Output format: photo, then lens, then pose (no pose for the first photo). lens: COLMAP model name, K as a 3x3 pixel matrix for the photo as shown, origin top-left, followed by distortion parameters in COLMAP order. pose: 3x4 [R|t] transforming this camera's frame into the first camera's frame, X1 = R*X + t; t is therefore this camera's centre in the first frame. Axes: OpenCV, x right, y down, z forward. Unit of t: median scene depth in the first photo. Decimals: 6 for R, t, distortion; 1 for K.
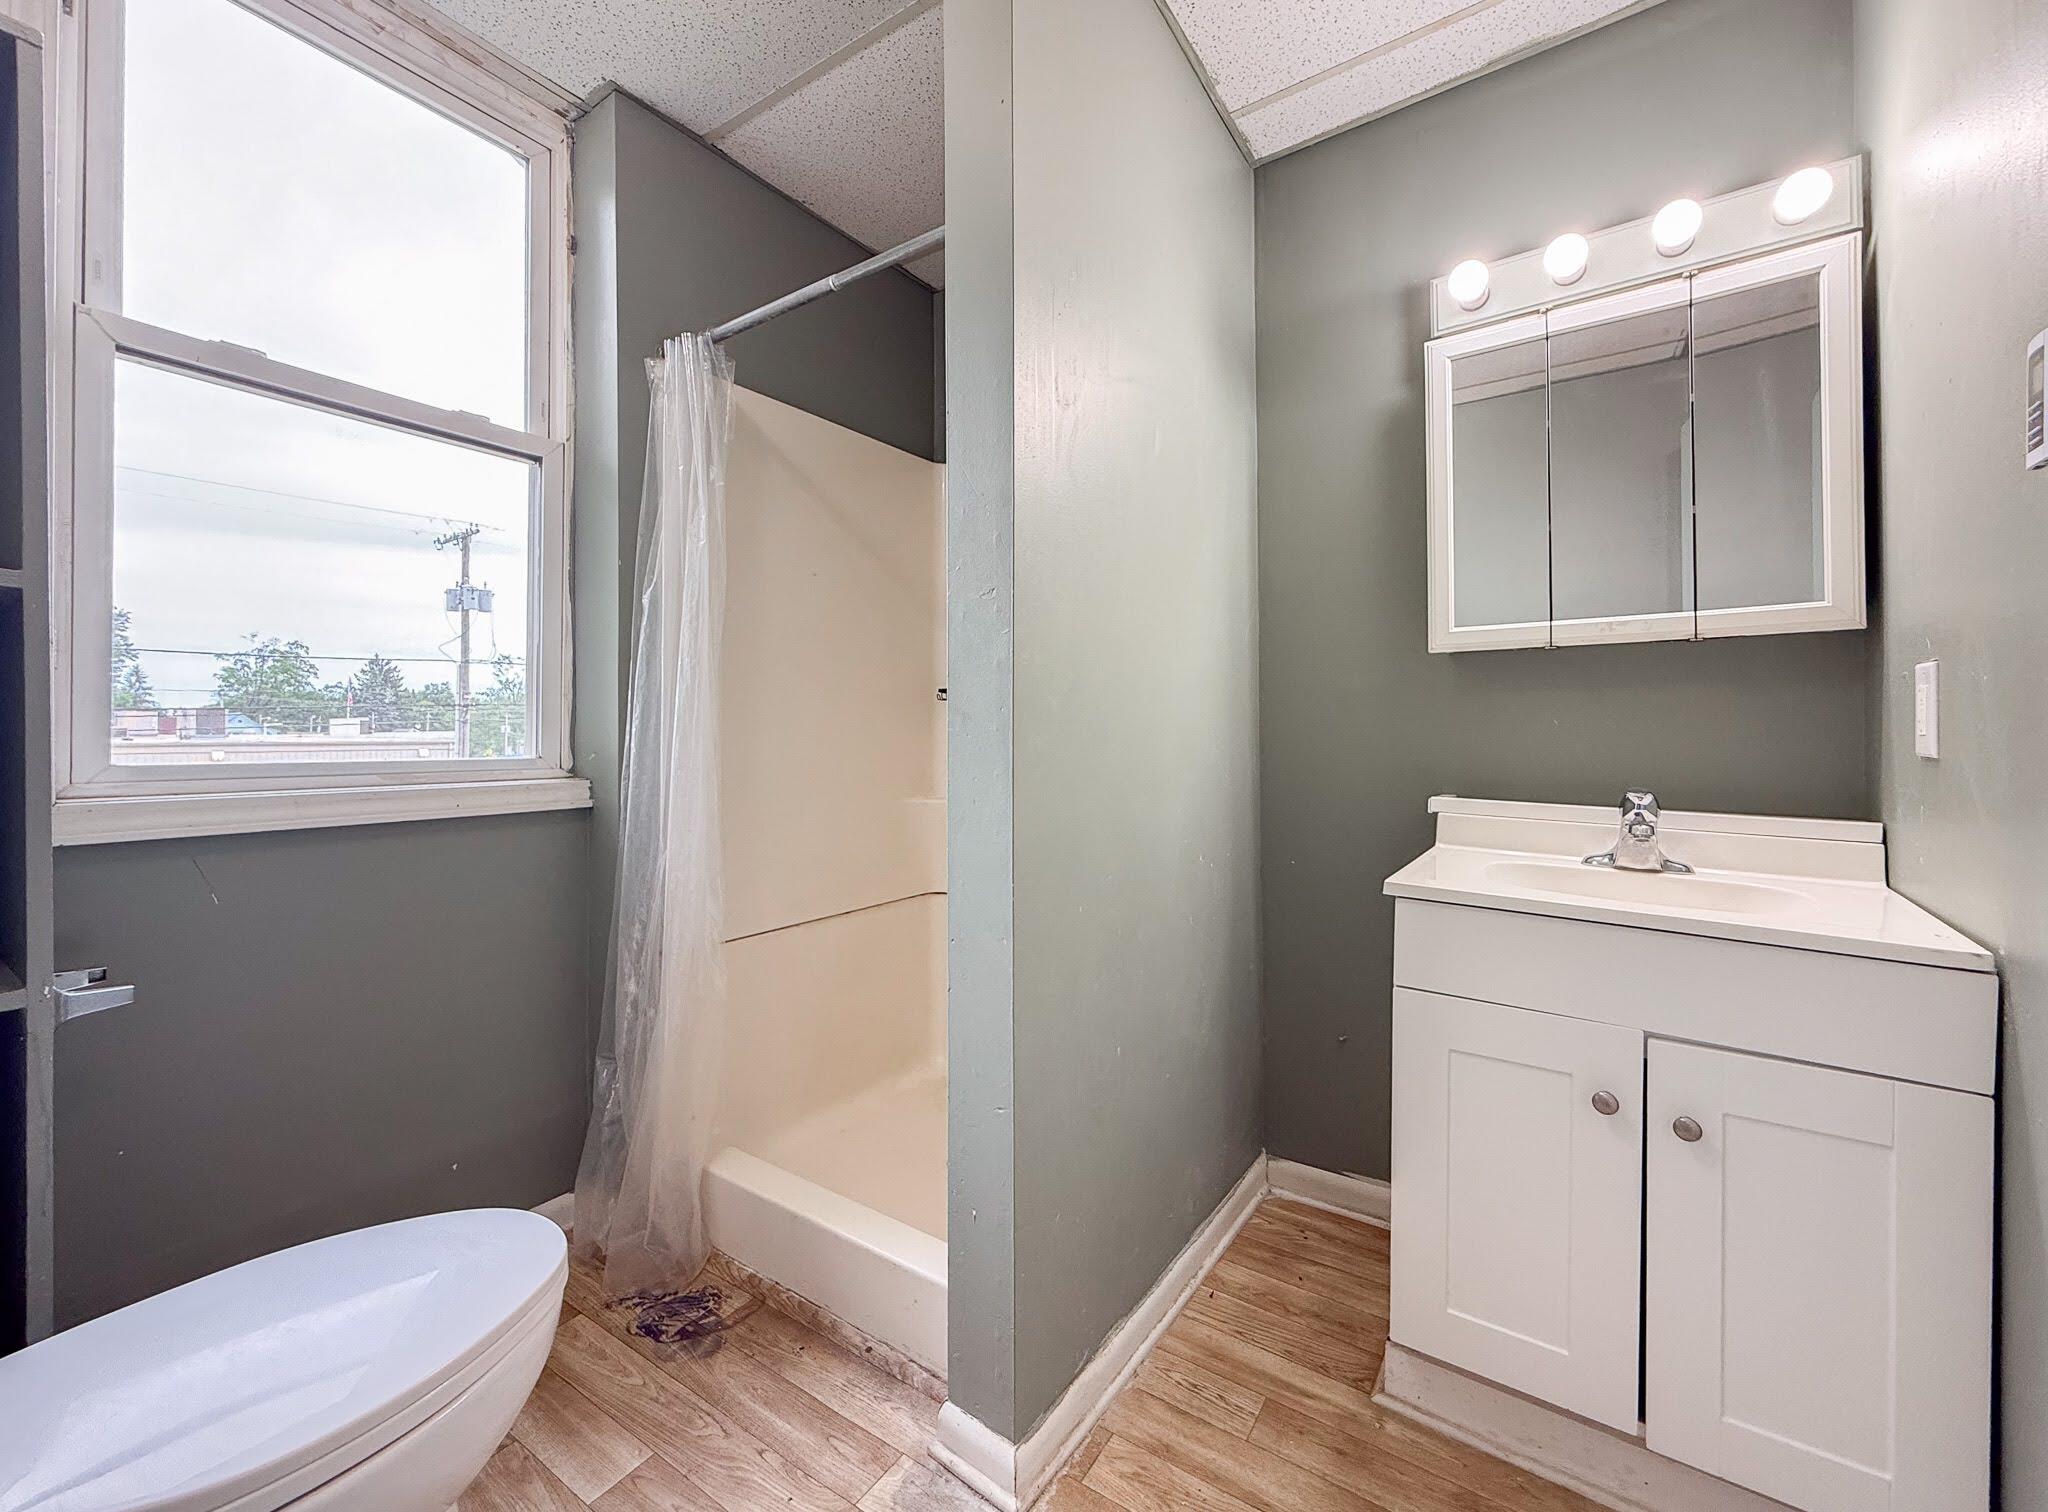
lens RADIAL K [[839.5, 0, 1023.0], [0, 839.5, 734.4], [0, 0, 1]] dist [0.000779, -0.000111]
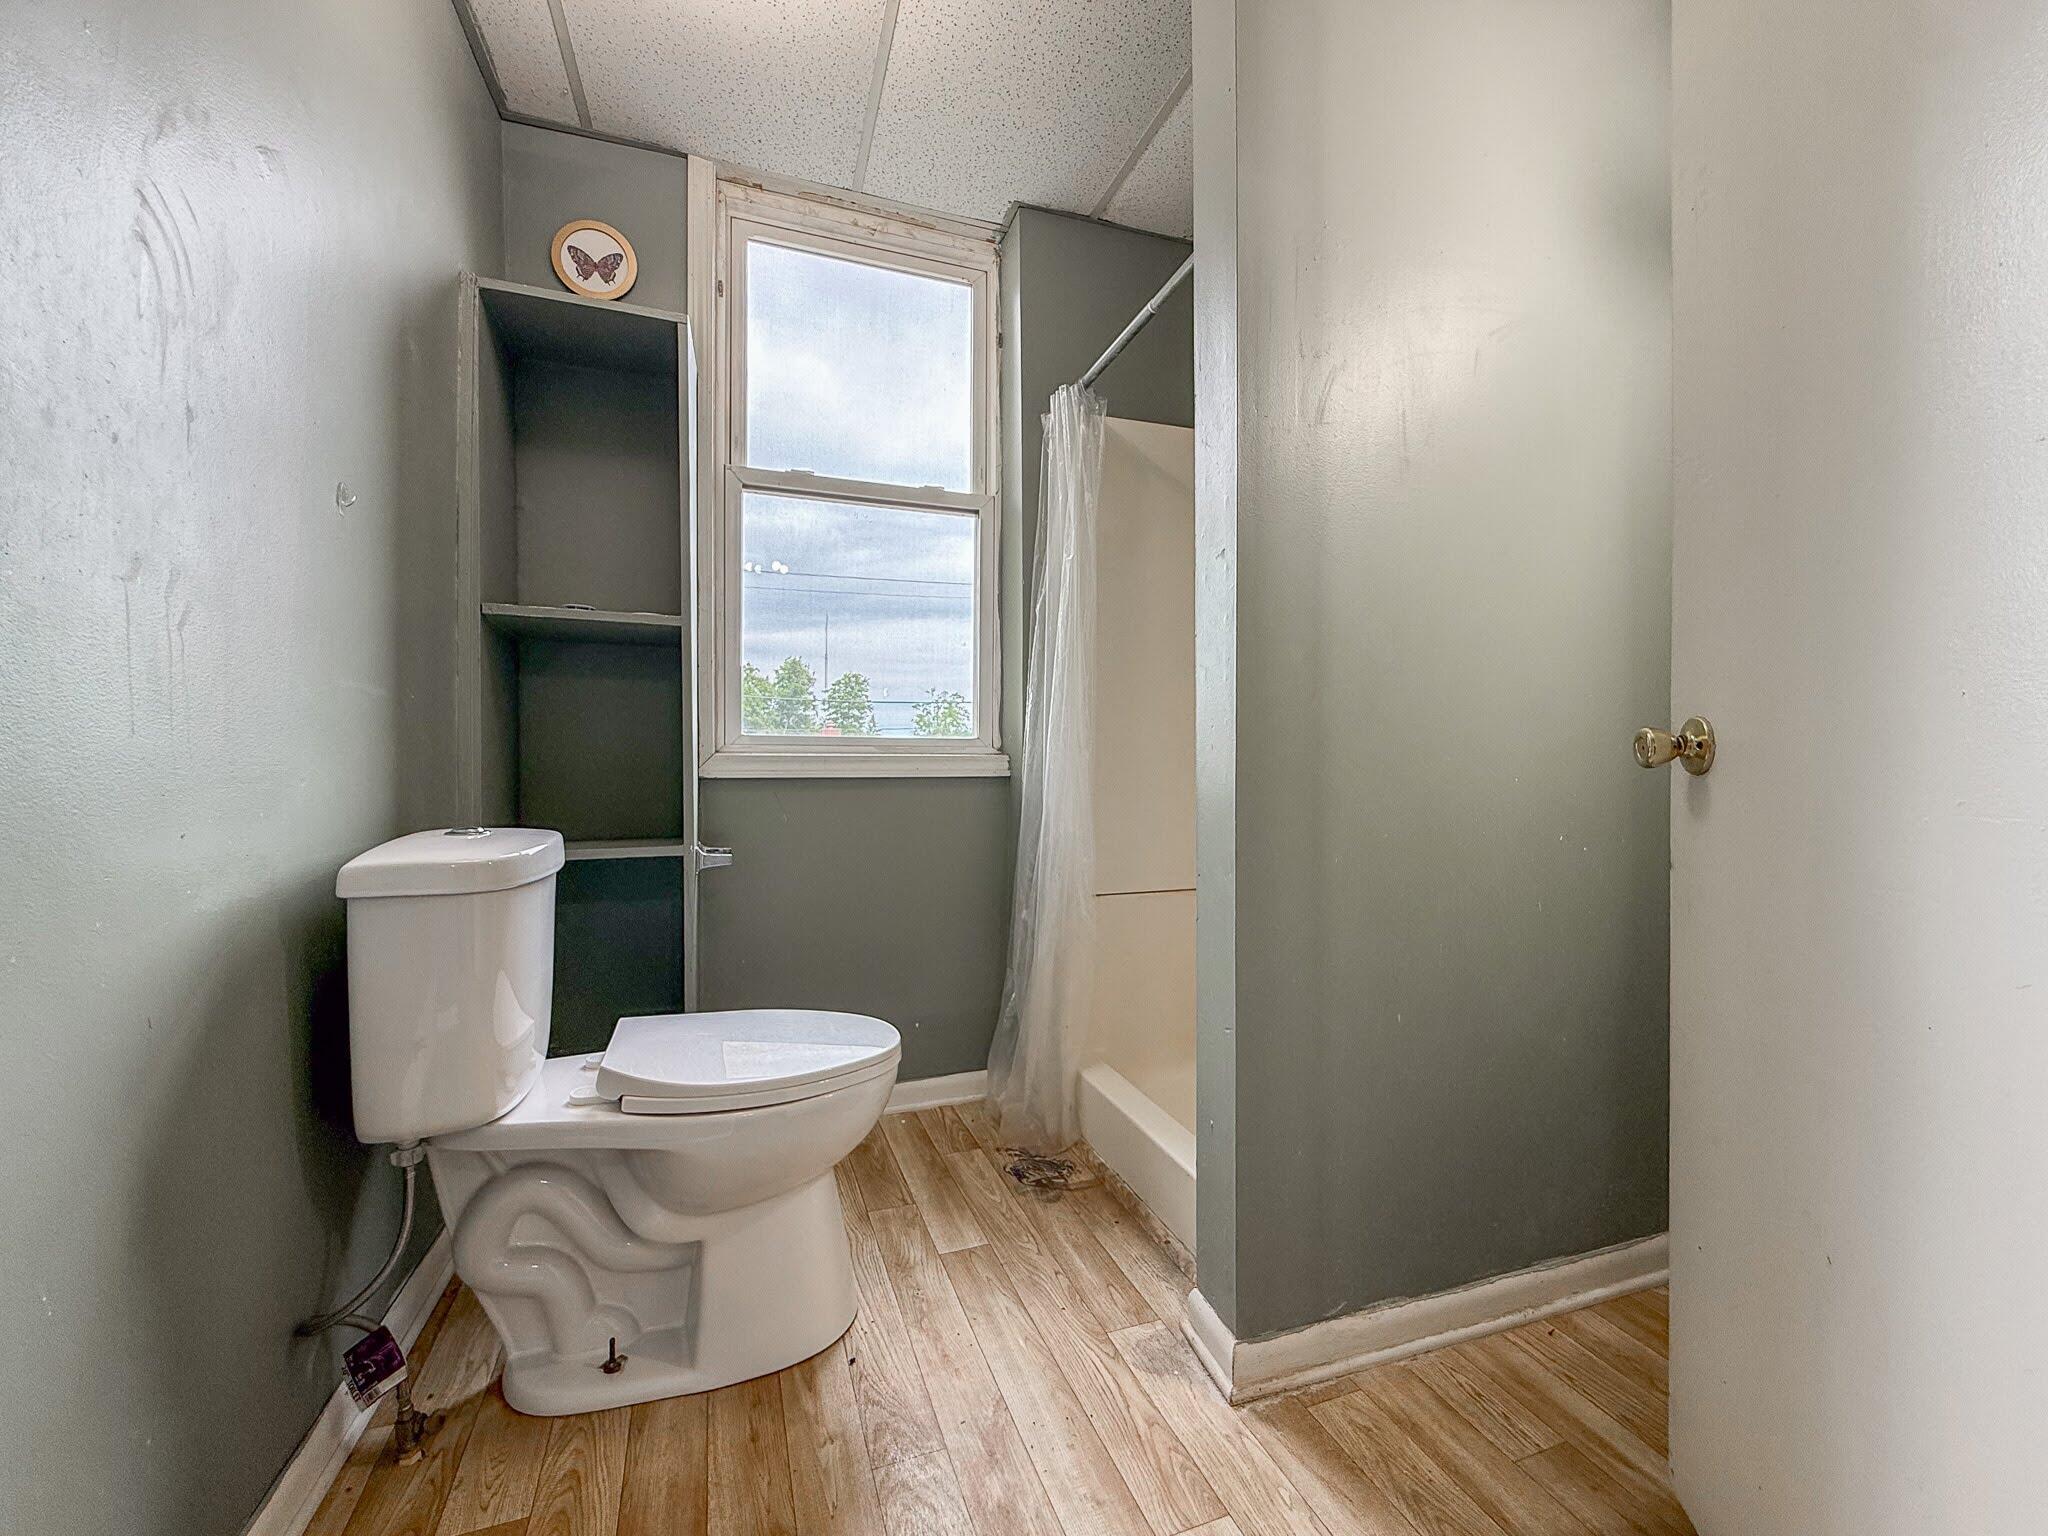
lens RADIAL K [[821.4, 0, 1025.5], [0, 821.4, 772.6], [0, 0, 1]] dist [0.001032, 0.000185]
pose [[0.811188, 0.007622, -0.584736, 0.299515], [0.000904, 0.999898, 0.014288, 0.077862], [0.584785, -0.012118, 0.811098, -0.008007]]
